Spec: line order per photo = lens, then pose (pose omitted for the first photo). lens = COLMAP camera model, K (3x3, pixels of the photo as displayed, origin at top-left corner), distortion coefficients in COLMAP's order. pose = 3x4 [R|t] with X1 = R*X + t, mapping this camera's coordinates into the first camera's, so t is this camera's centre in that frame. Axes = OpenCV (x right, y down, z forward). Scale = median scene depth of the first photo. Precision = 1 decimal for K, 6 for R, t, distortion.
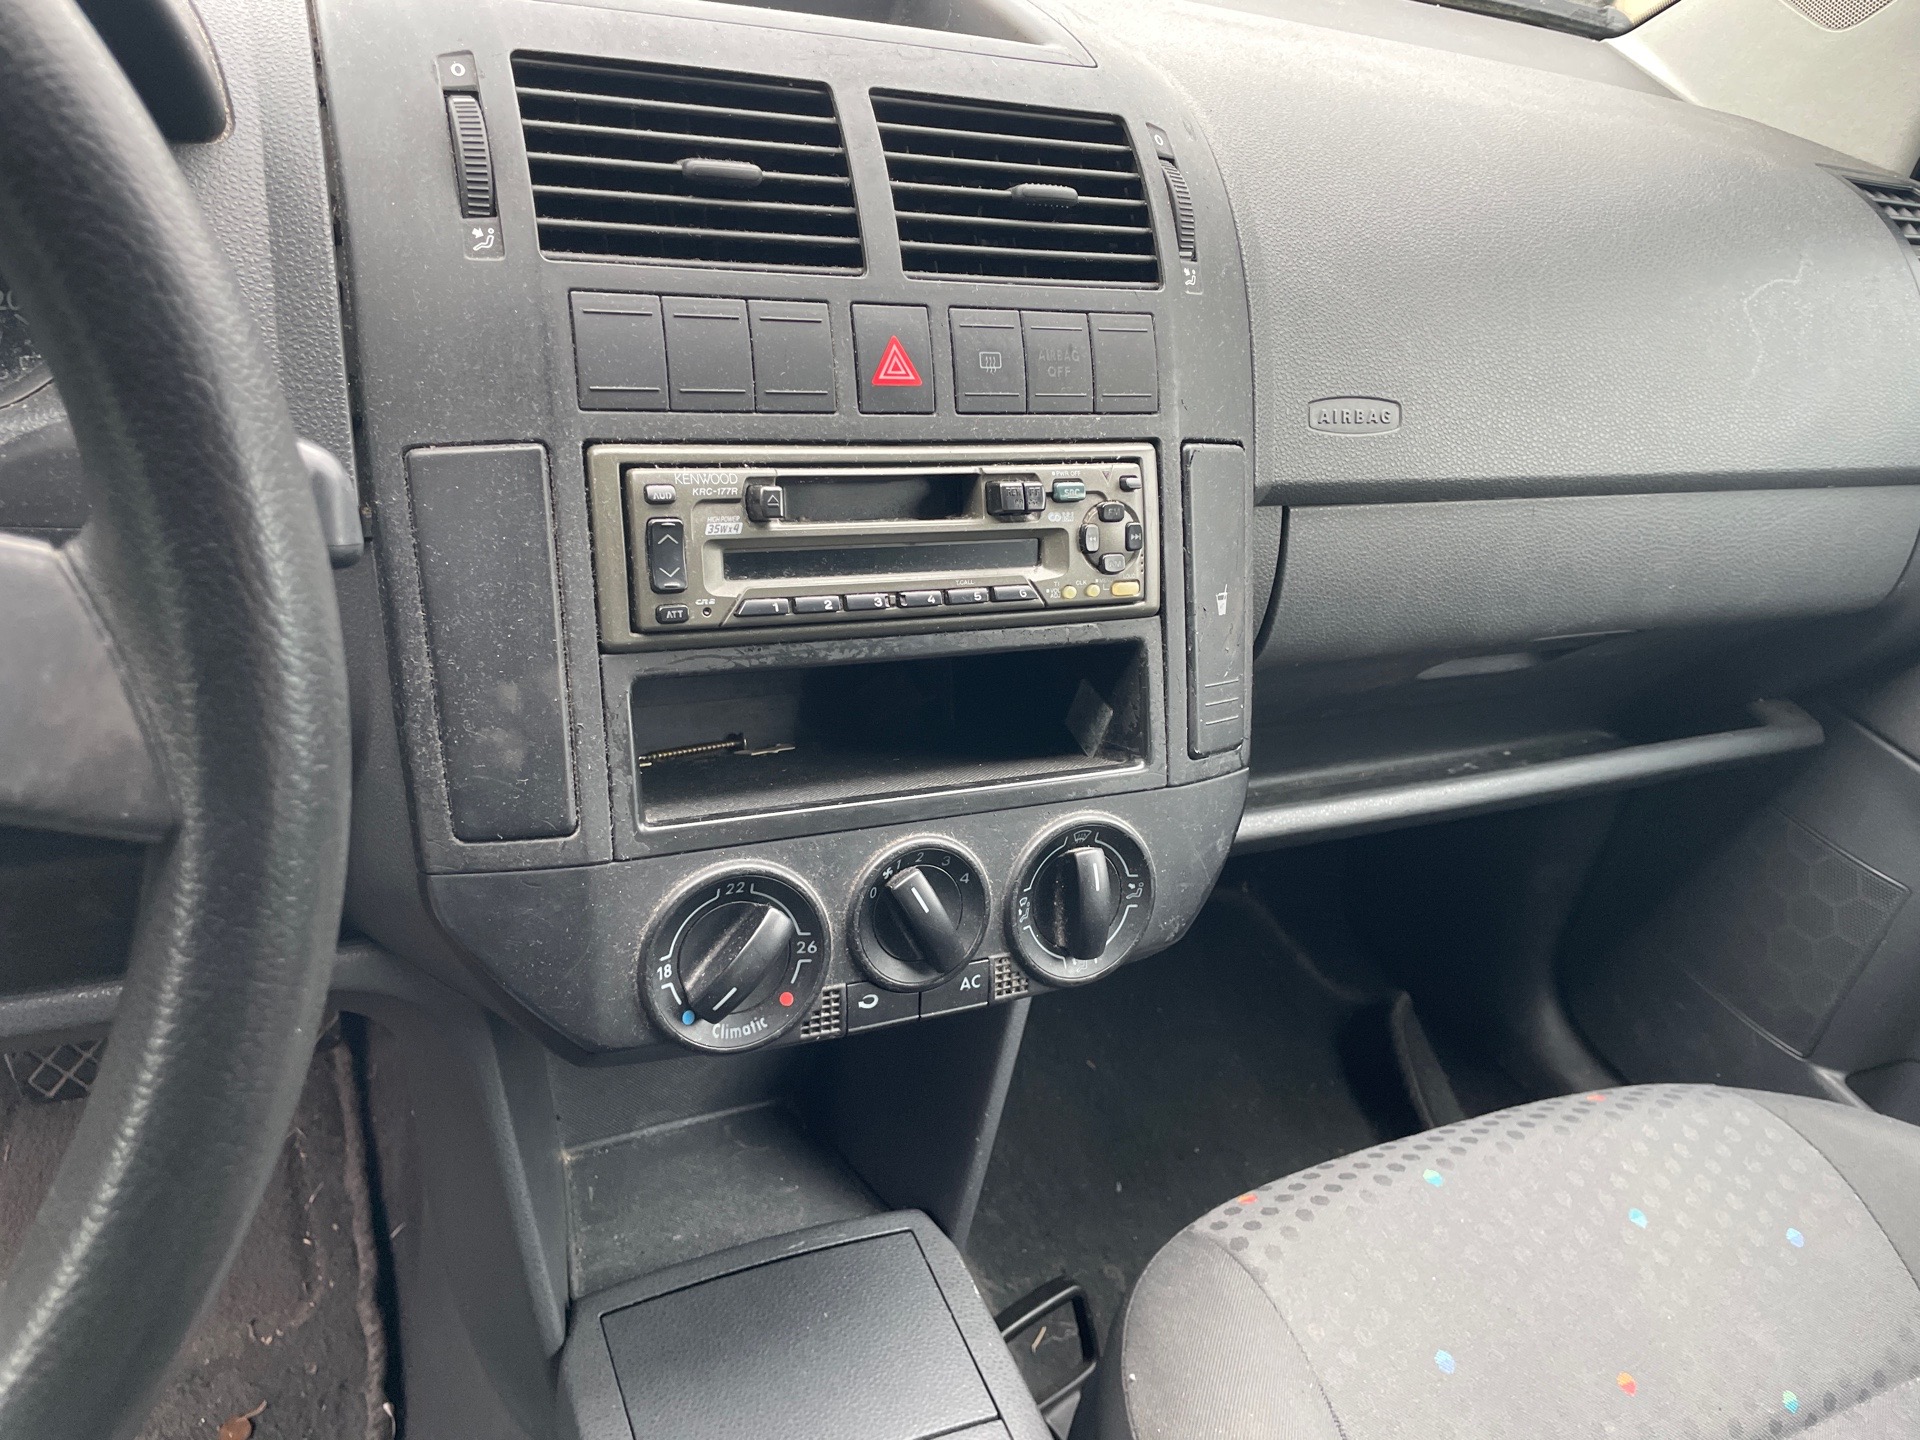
lens RADIAL K [[1466.1, 0, 937.0], [0, 1466.1, 697.3], [0, 0, 1]] dist [0.088707, -0.128461]
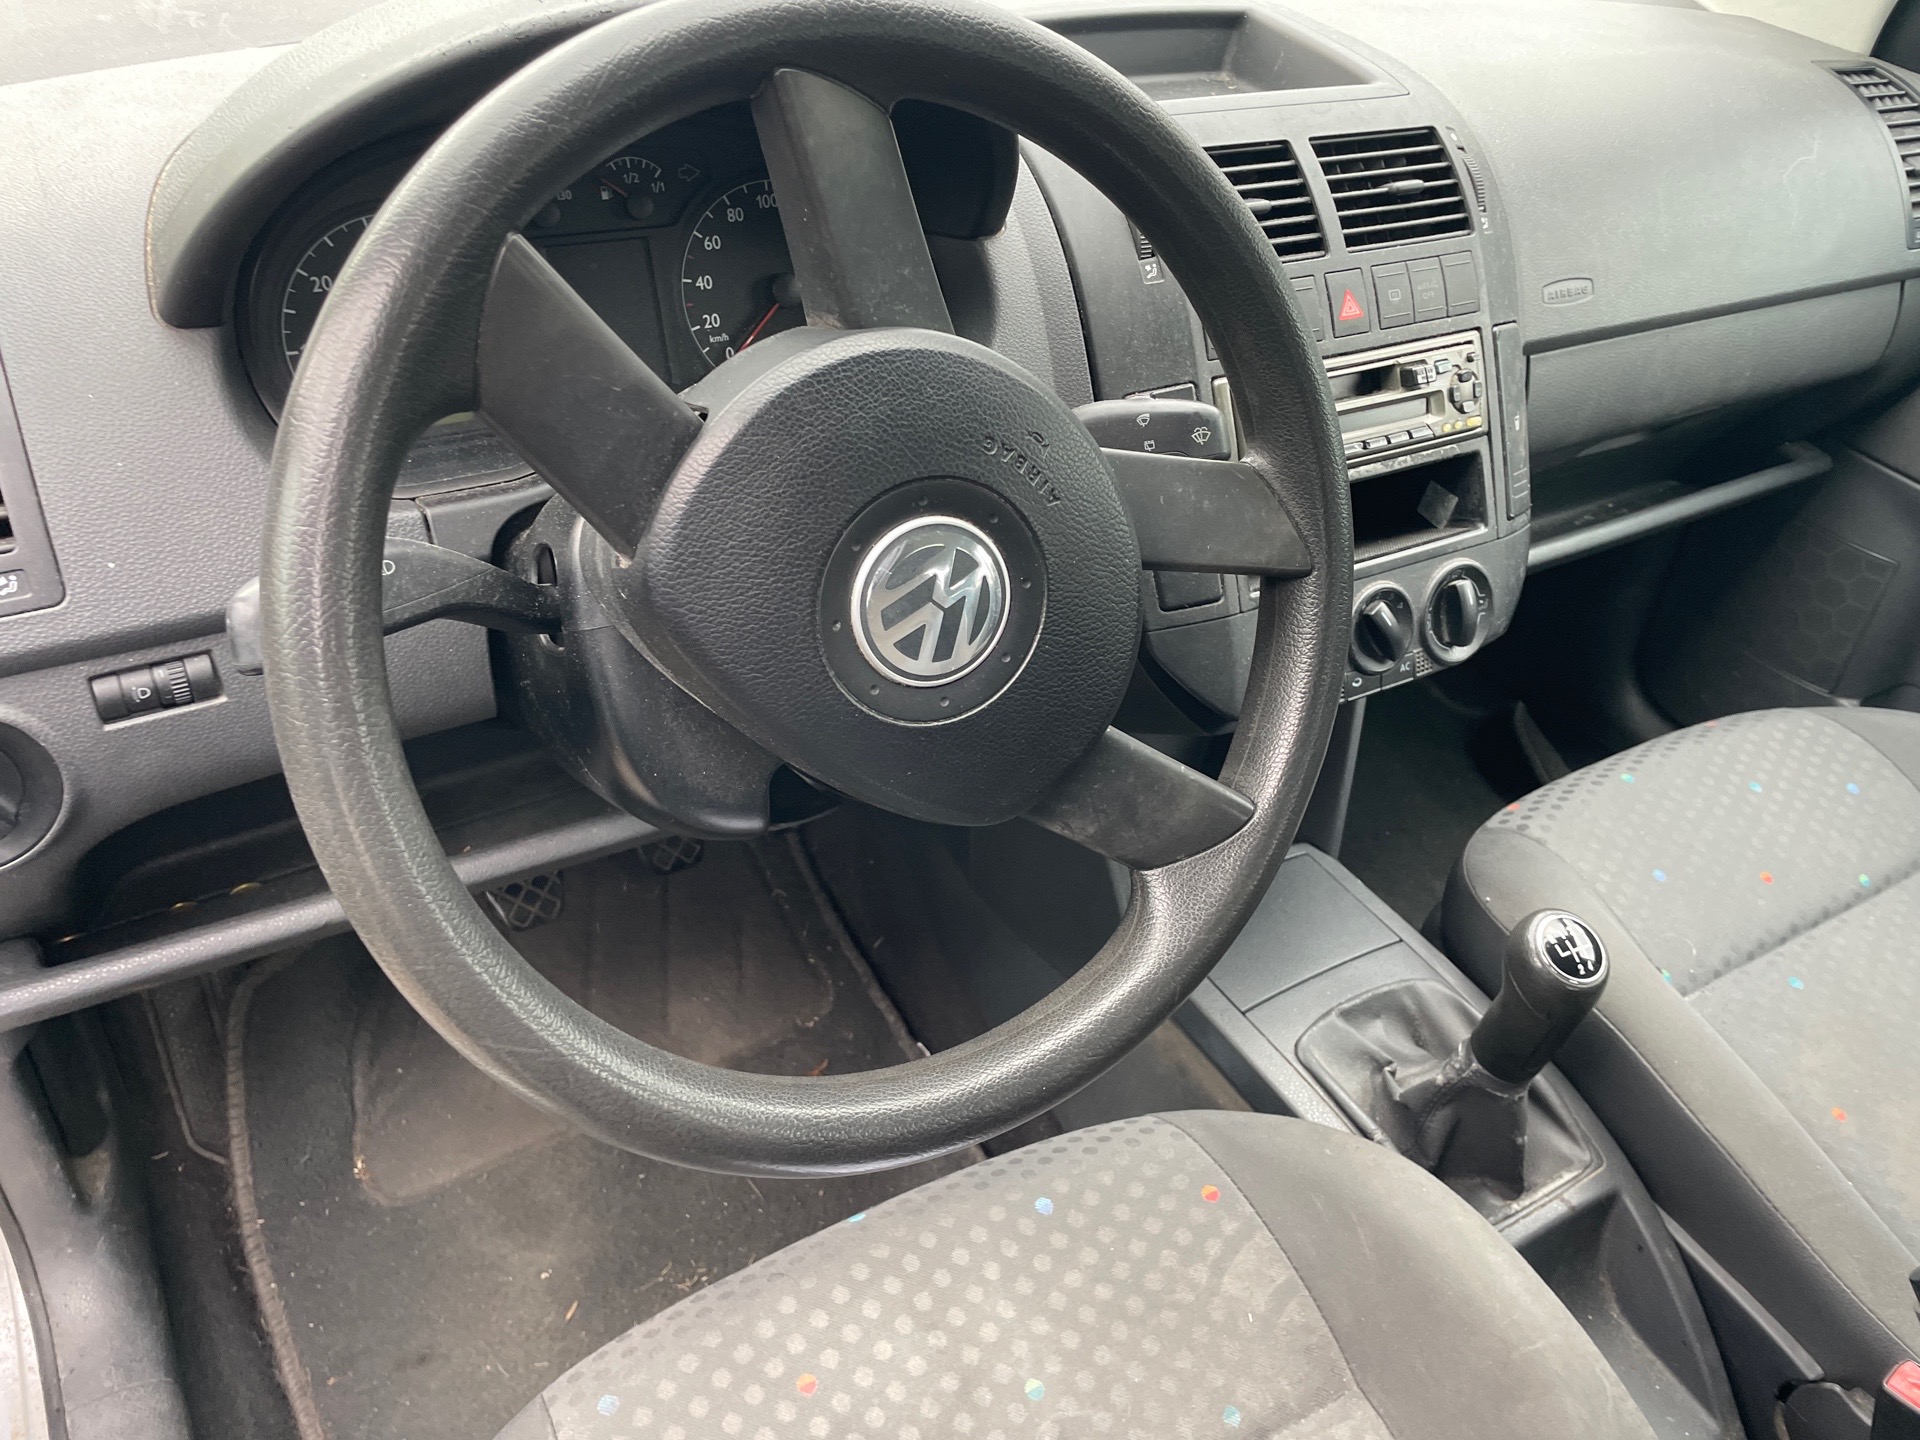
lens RADIAL K [[1487.0, 0, 967.1], [0, 1487.0, 704.6], [0, 0, 1]] dist [0.089886, -0.128216]
pose [[0.989469, -0.132940, 0.057263, -0.557809], [0.126073, 0.985870, 0.110300, -0.016910], [-0.071117, -0.101919, 0.992247, -0.656026]]
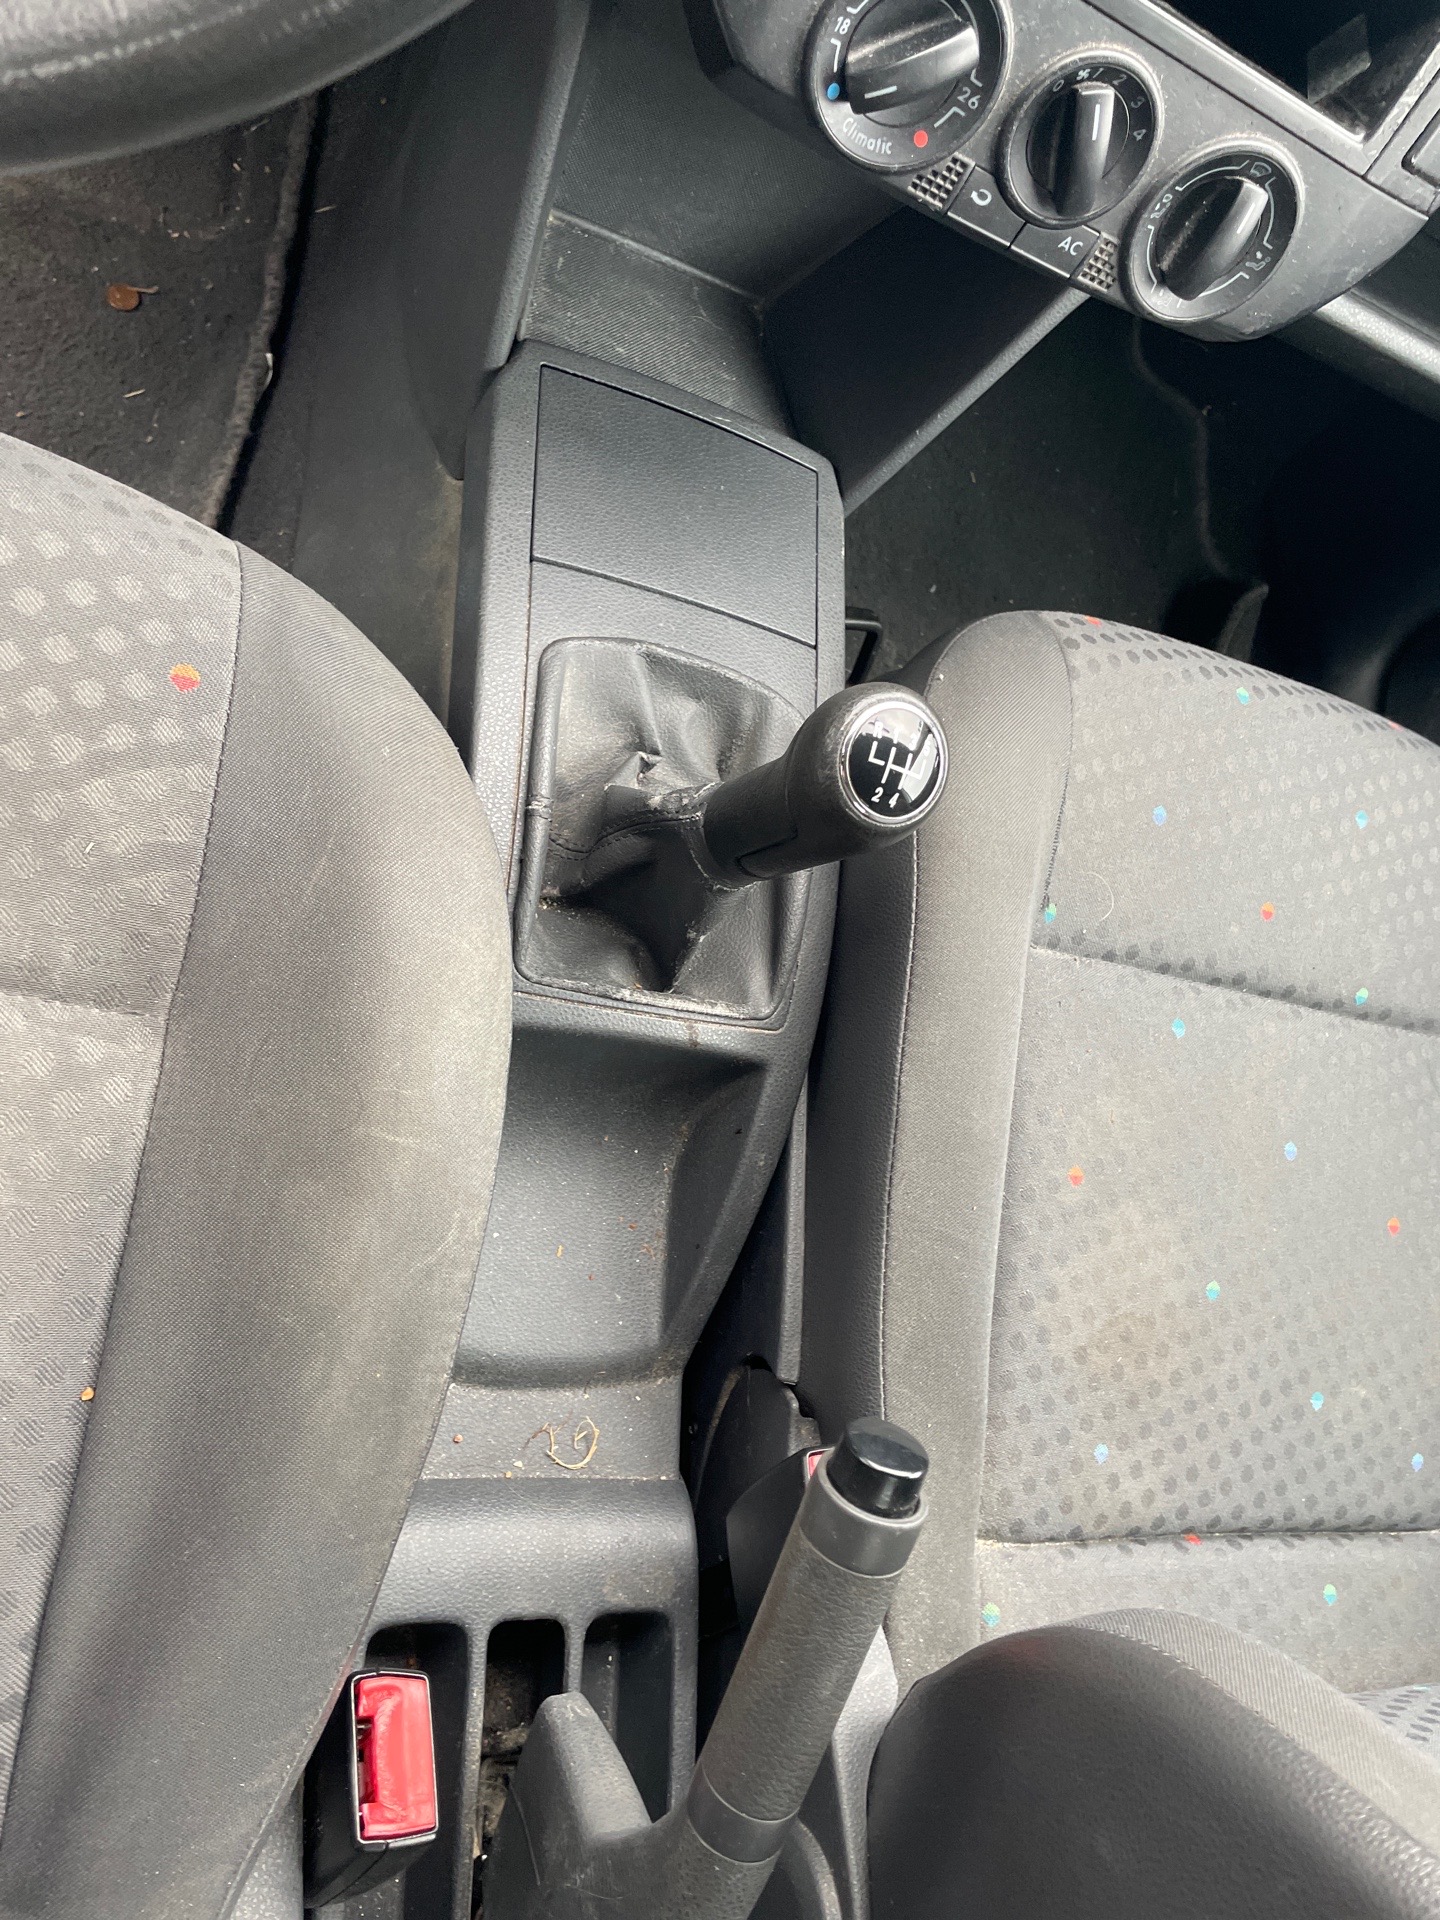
lens RADIAL K [[1466.1, 0, 735.3], [0, 1466.1, 950.8], [0, 0, 1]] dist [0.088707, -0.128461]
pose [[0.851761, 0.495654, 0.169795, -0.096448], [-0.509784, 0.709233, 0.486939, 0.152497], [0.120929, -0.501314, 0.856773, -0.089550]]
